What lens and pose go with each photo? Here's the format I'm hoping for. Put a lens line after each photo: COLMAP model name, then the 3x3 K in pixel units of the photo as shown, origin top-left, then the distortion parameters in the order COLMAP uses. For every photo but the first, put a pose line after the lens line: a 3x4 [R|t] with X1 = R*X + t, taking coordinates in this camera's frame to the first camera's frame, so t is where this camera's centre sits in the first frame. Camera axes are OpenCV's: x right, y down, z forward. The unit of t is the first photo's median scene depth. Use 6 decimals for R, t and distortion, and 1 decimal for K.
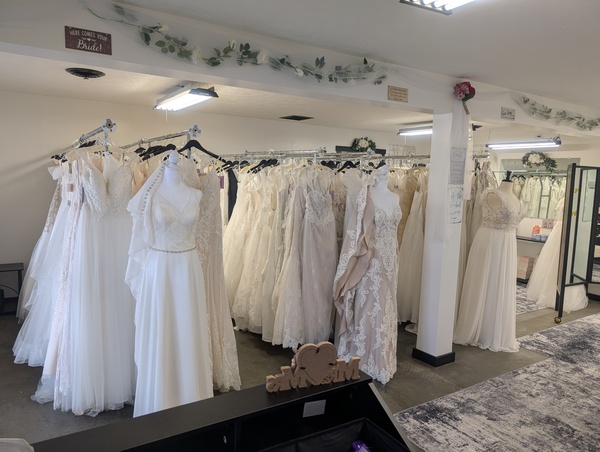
lens RADIAL K [[434.7, 0, 302.2], [0, 434.7, 229.1], [0, 0, 1]] dist [0.010576, -0.004011]
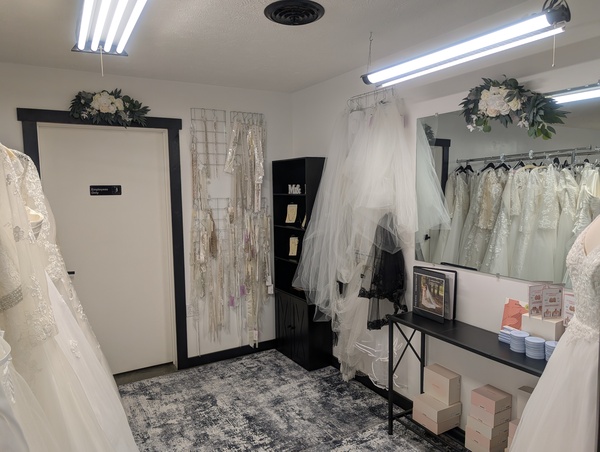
lens RADIAL K [[436.6, 0, 300.0], [0, 436.6, 226.0], [0, 0, 1]] dist [0.004336, 0.001753]
pose [[0.998161, -0.042354, -0.043372, 0.589747], [0.041097, 0.998720, -0.029477, -0.093869], [0.044564, 0.027640, 0.998624, 0.988027]]
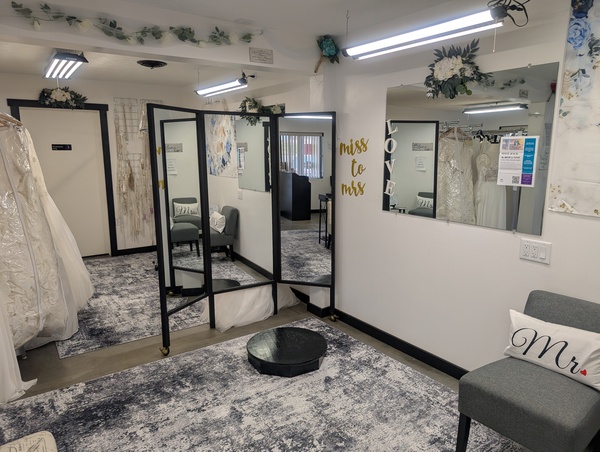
lens RADIAL K [[434.7, 0, 302.2], [0, 434.7, 229.1], [0, 0, 1]] dist [0.010576, -0.004011]
pose [[0.998364, -0.038991, 0.041828, 0.867673], [0.036281, 0.997310, 0.063685, -0.007393], [-0.044199, -0.062063, 0.997093, 0.399961]]
